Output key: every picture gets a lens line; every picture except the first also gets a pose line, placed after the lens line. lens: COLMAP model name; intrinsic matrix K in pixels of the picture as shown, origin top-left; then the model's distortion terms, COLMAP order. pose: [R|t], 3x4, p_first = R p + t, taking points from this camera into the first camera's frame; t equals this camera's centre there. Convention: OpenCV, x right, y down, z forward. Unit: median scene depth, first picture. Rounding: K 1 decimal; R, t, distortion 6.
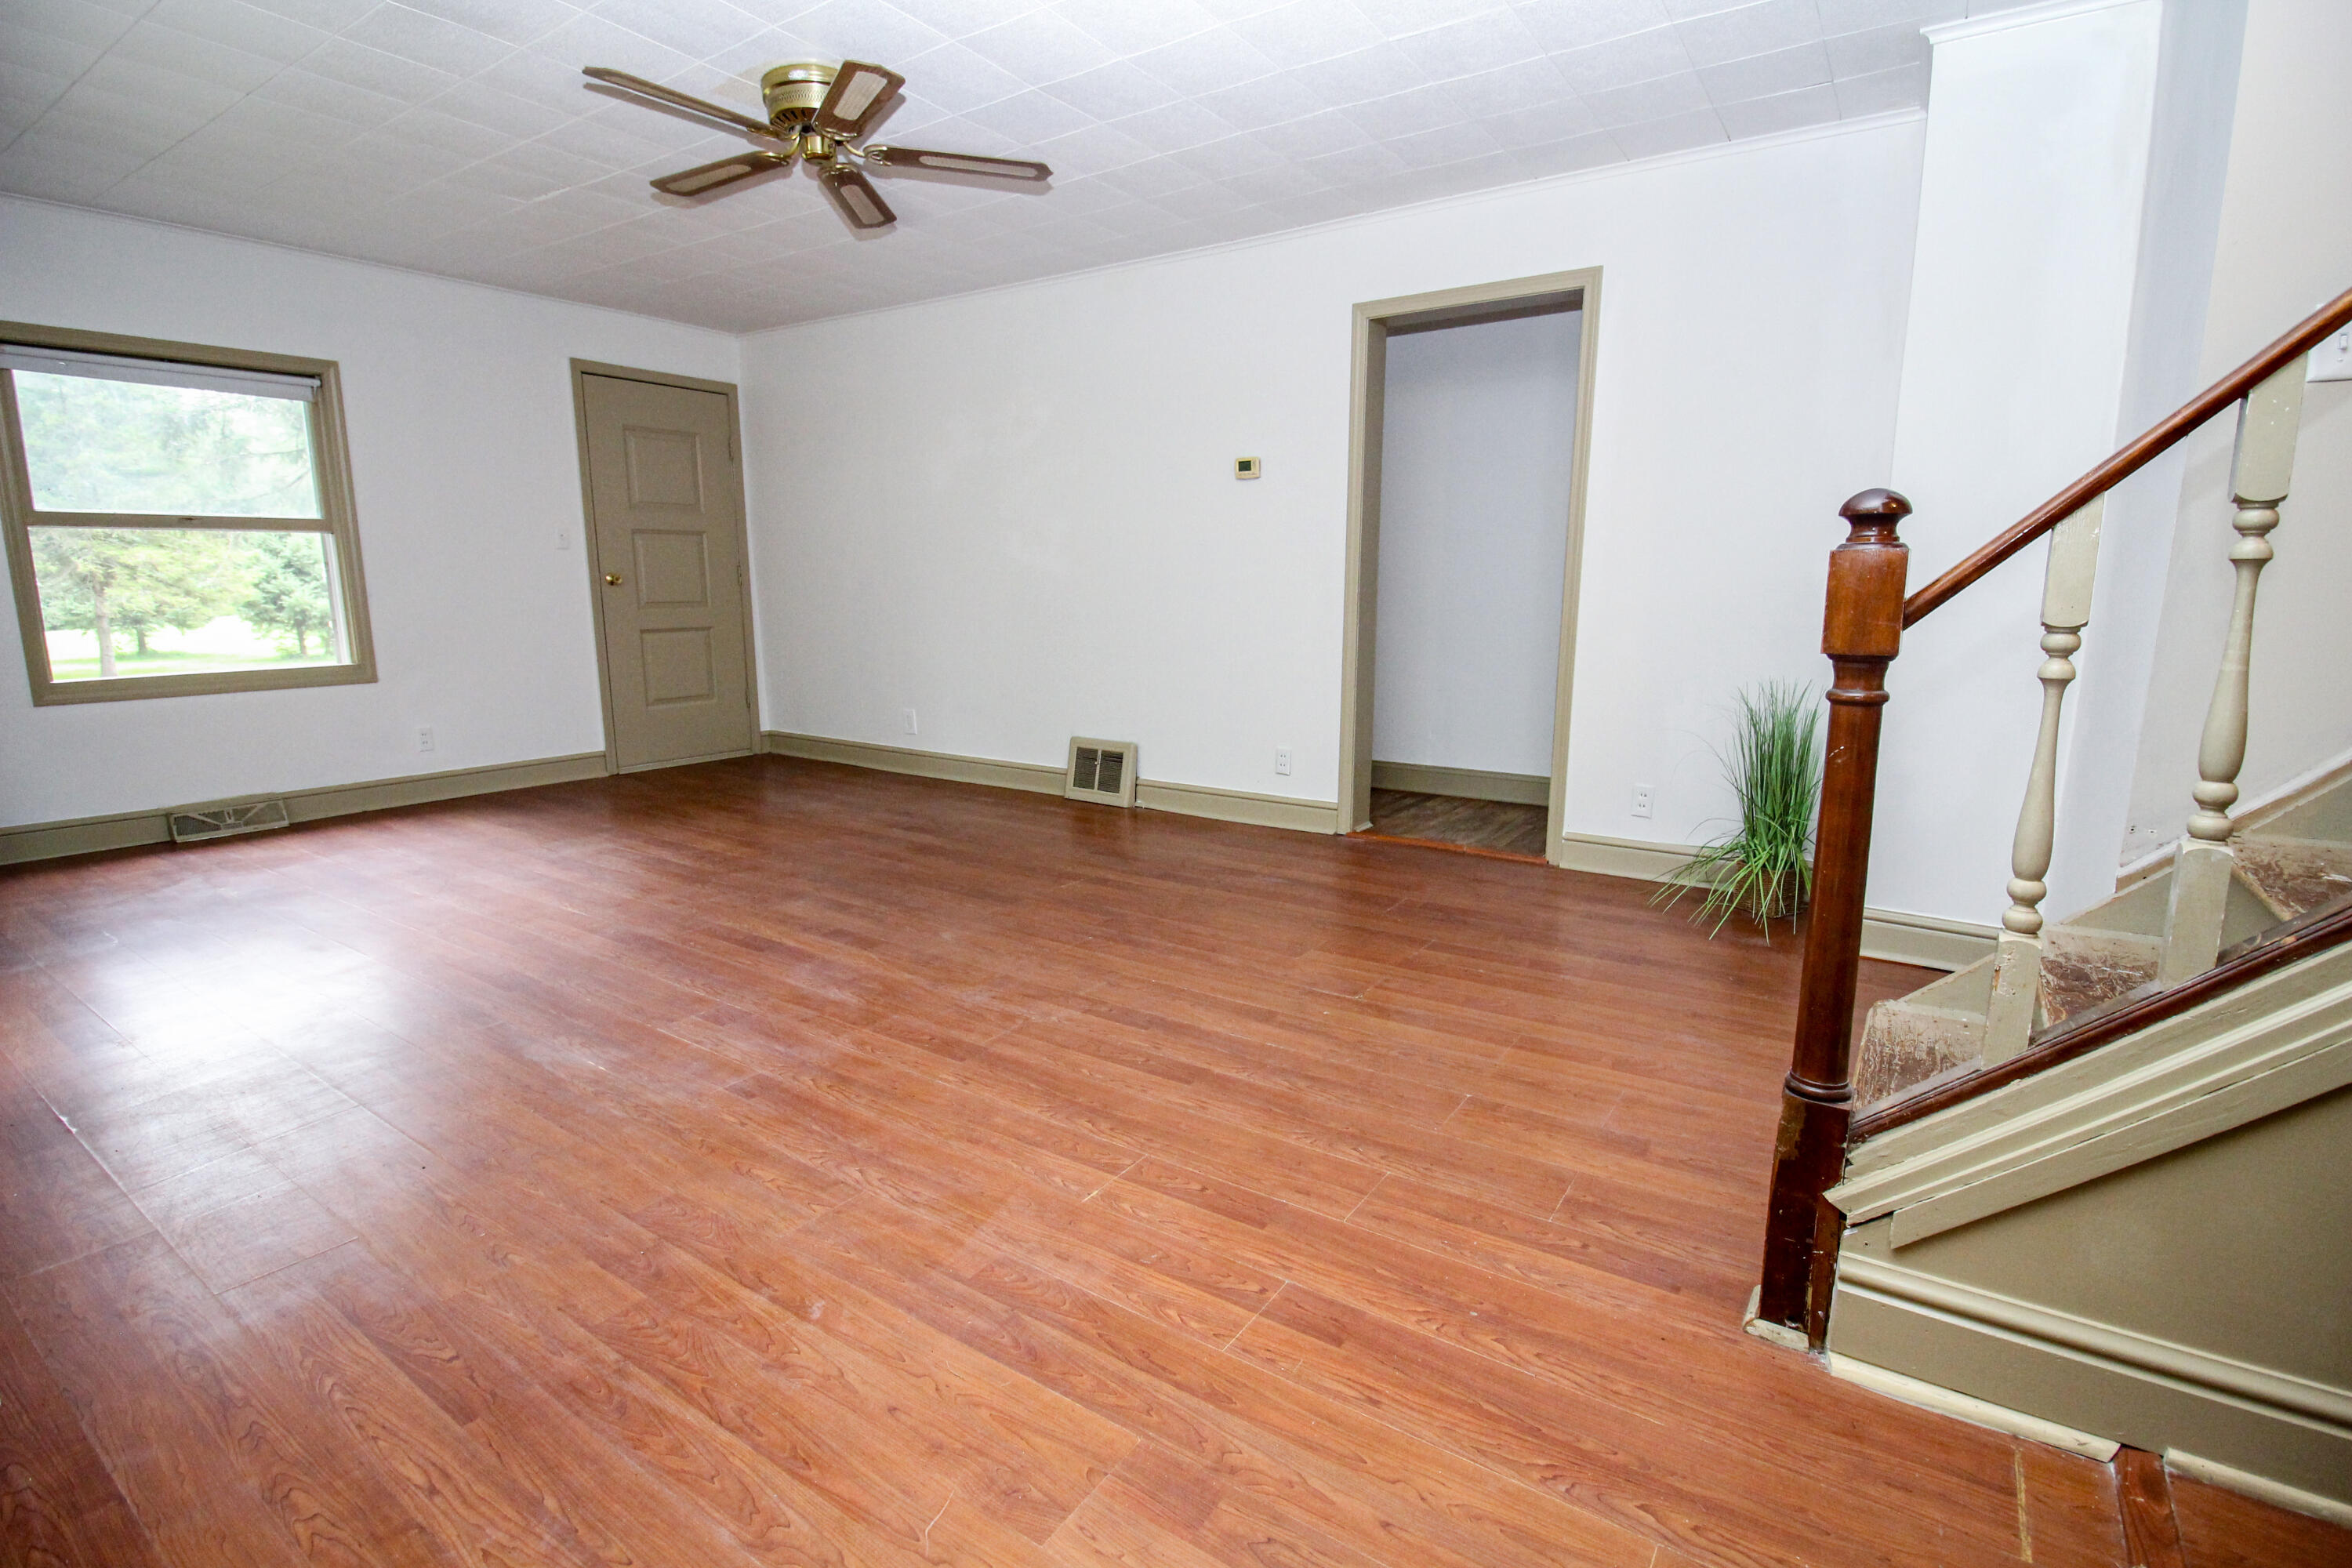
lens RADIAL K [[1084.5, 0, 1175.2], [0, 1084.5, 774.0], [0, 0, 1]] dist [-0.012908, -0.003131]
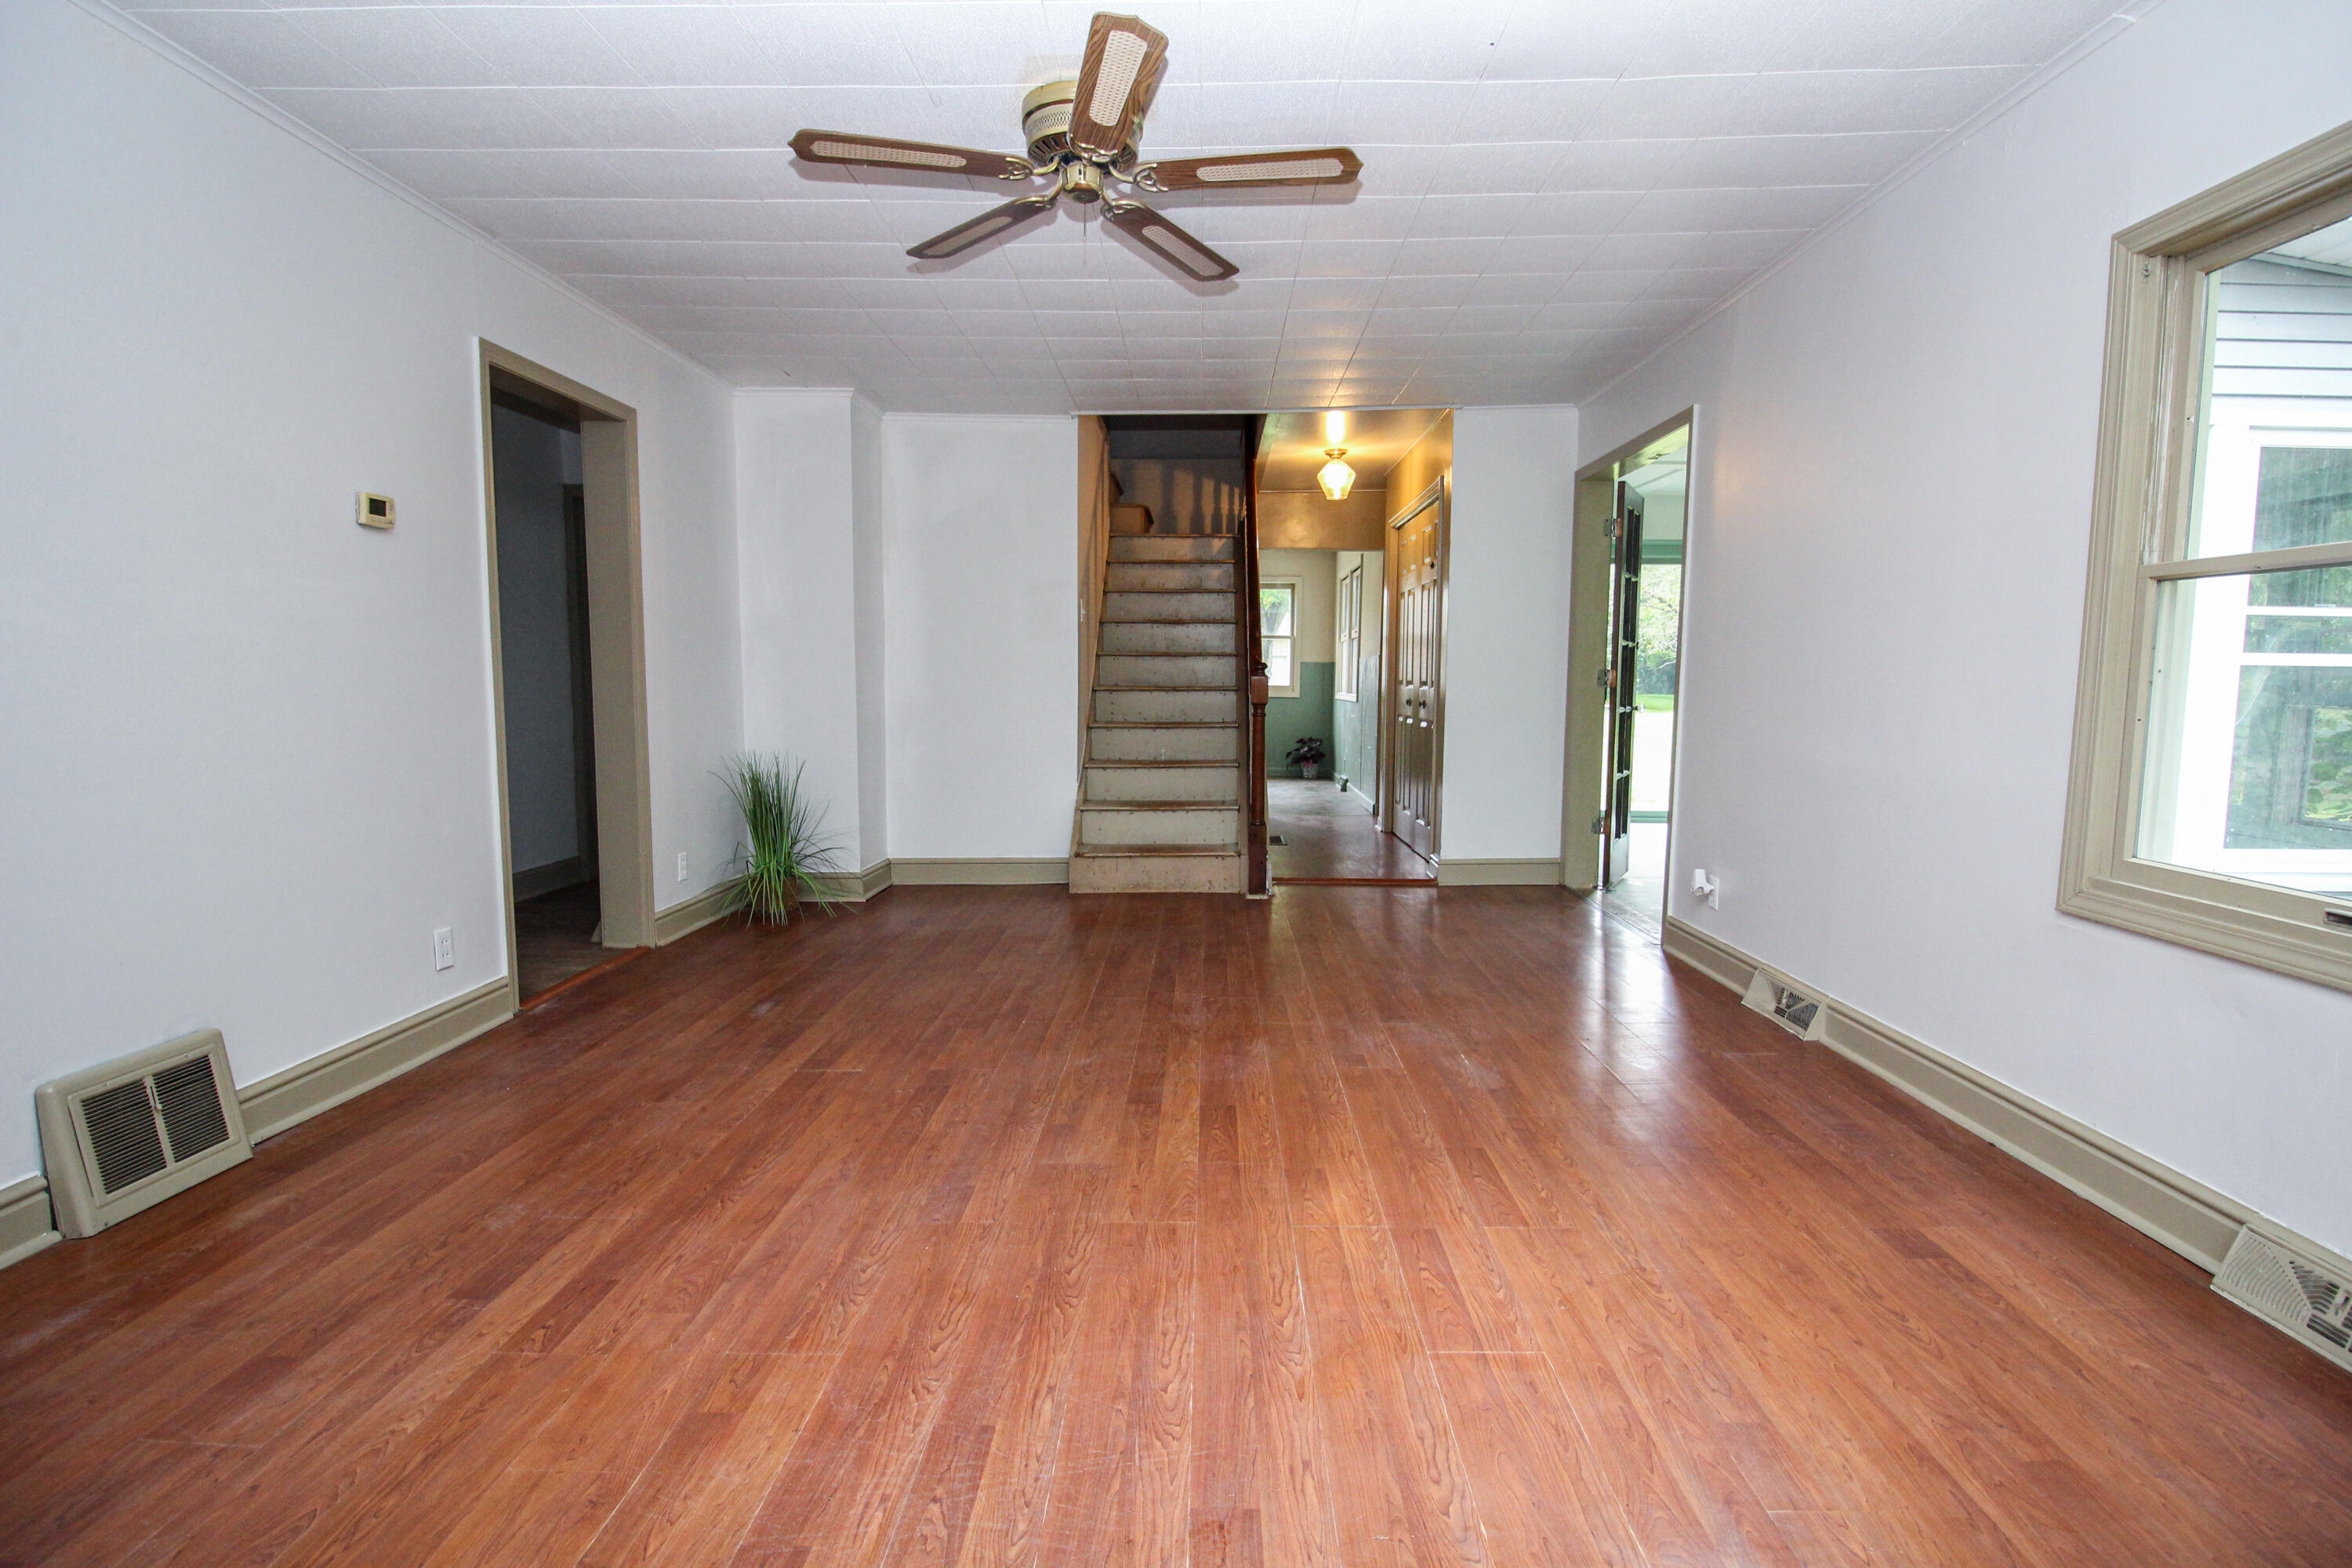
lens RADIAL K [[1136.9, 0, 1176.3], [0, 1136.9, 781.8], [0, 0, 1]] dist [-0.009906, -0.005399]
pose [[-0.546053, -0.080388, 0.833885, -0.767606], [0.141550, 0.972220, 0.186416, -0.188947], [-0.825706, 0.219830, -0.519505, 1.010786]]
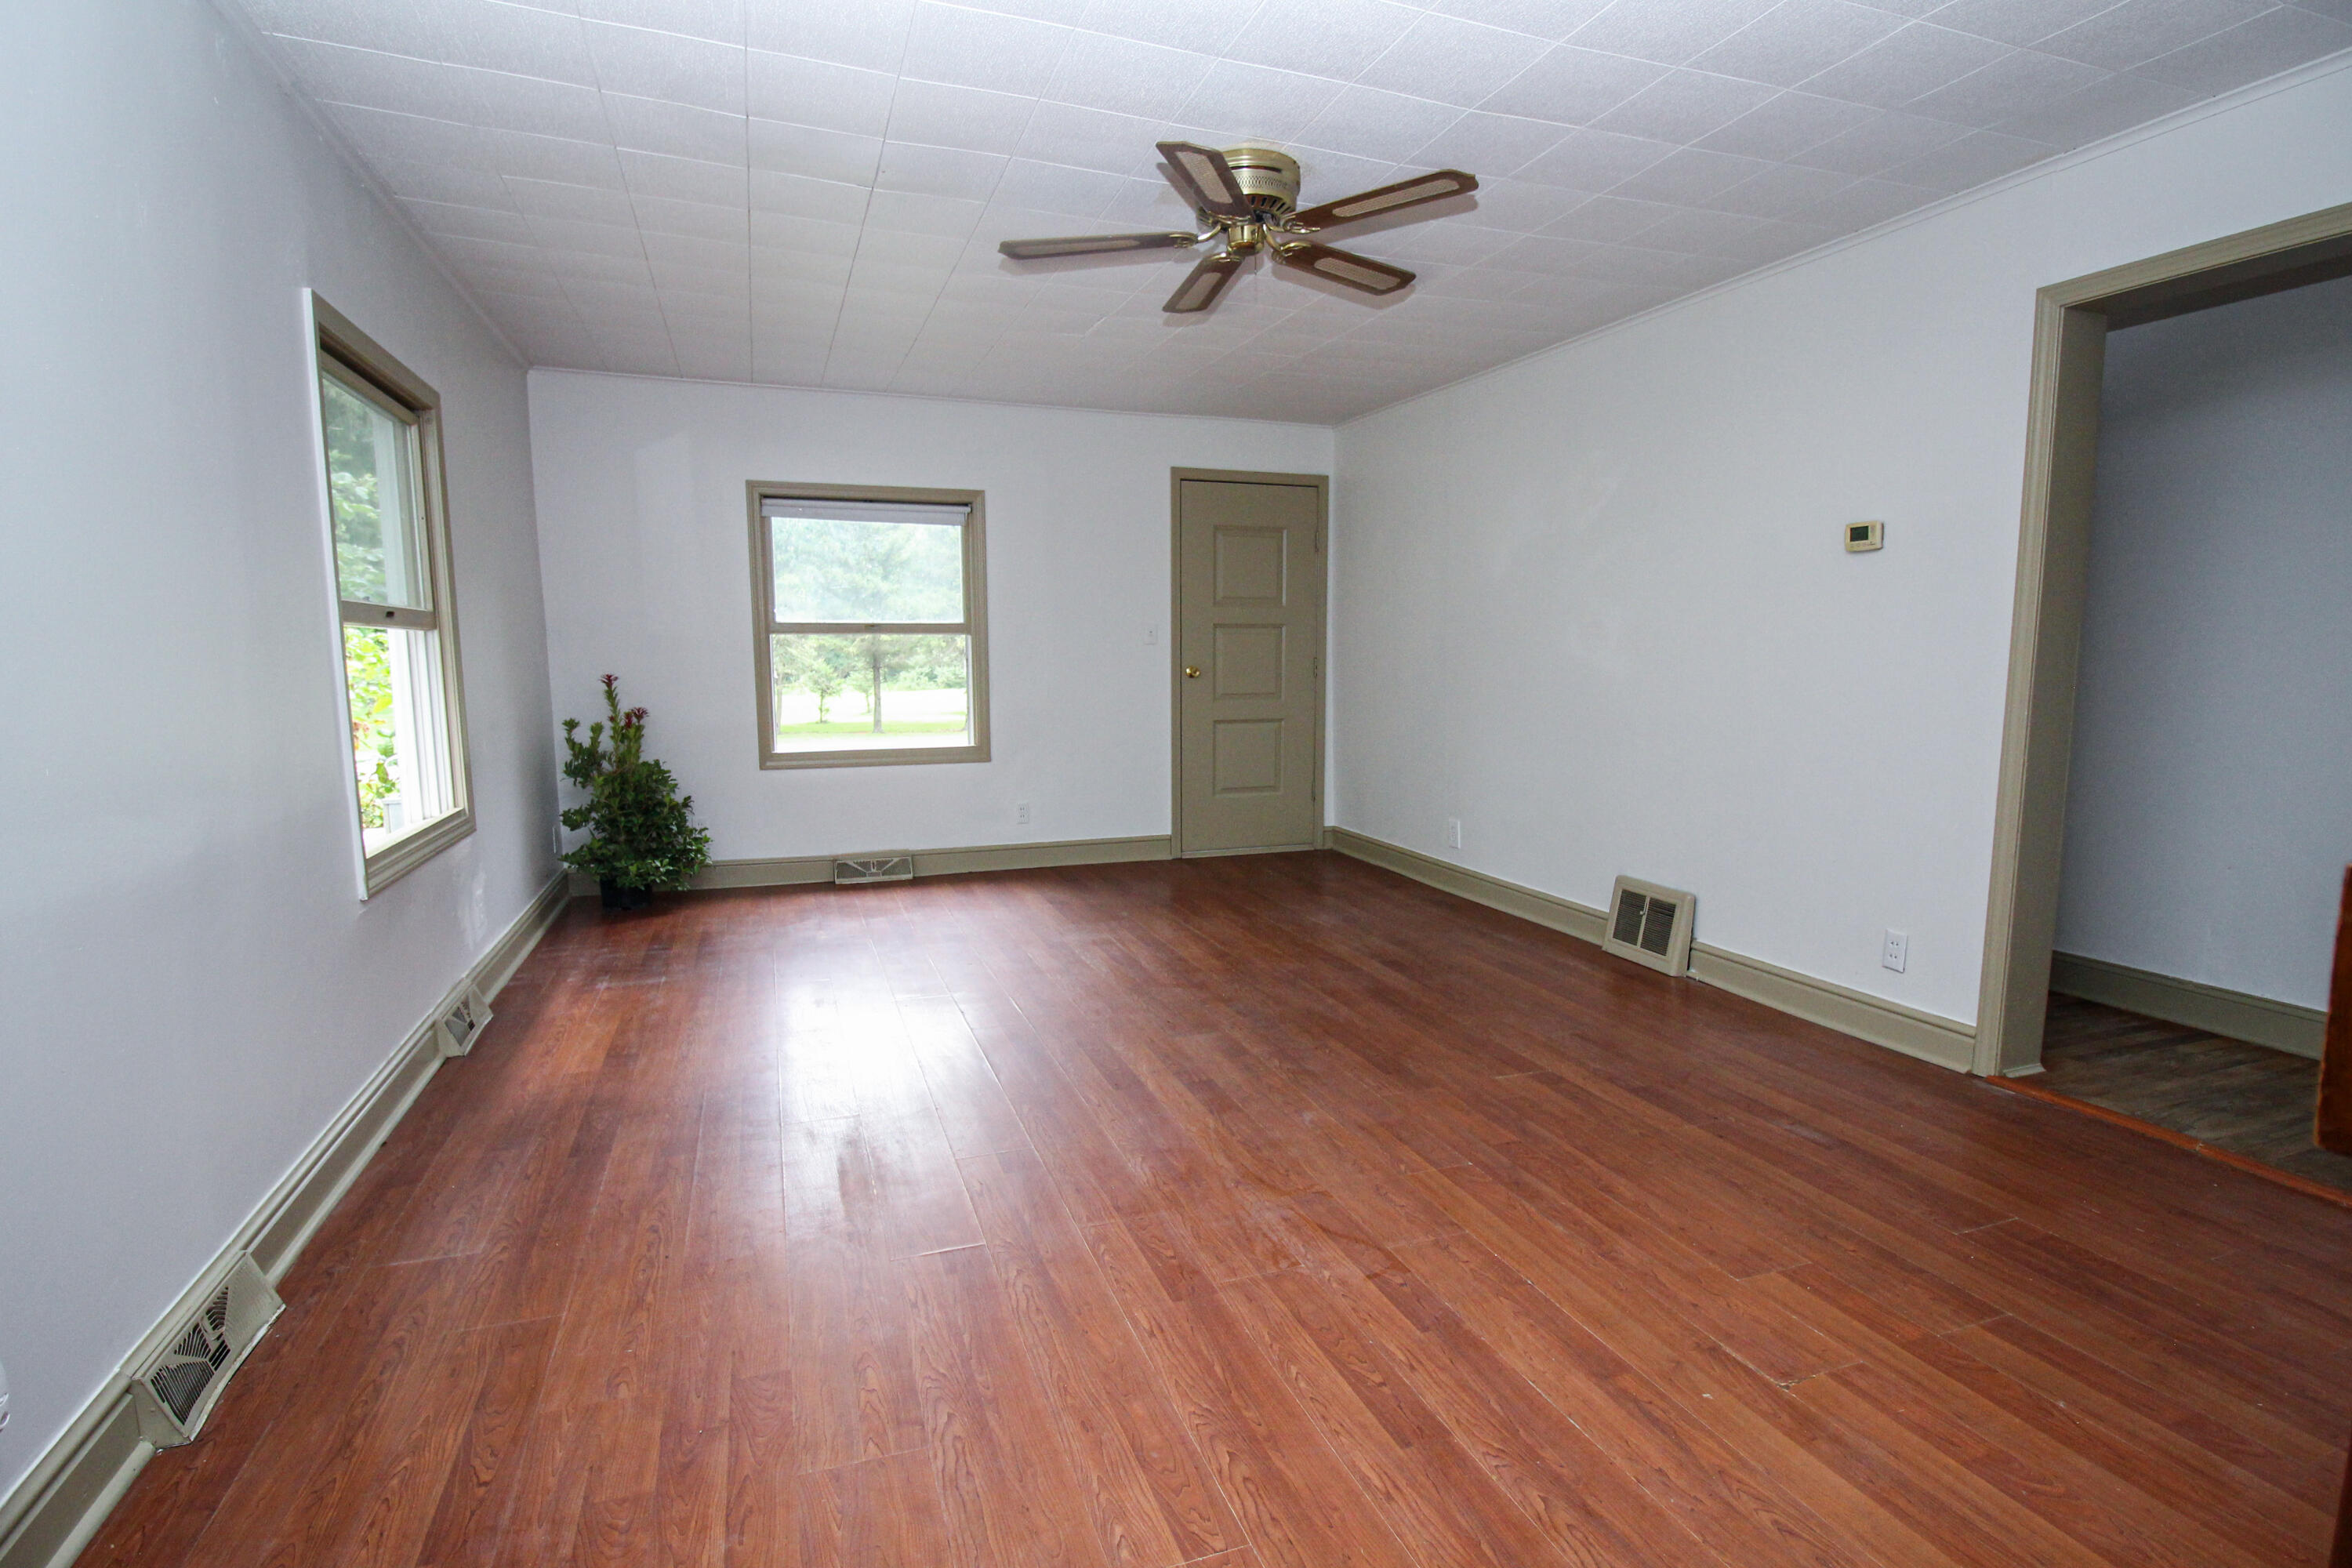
lens RADIAL K [[1136.9, 0, 1171.7], [0, 1136.9, 783.9], [0, 0, 1]] dist [-0.009906, -0.005399]
pose [[0.808813, 0.065486, -0.584408, 0.147941], [-0.100592, 0.994540, -0.027774, -0.053721], [0.579399, 0.081251, 0.810984, 0.142792]]
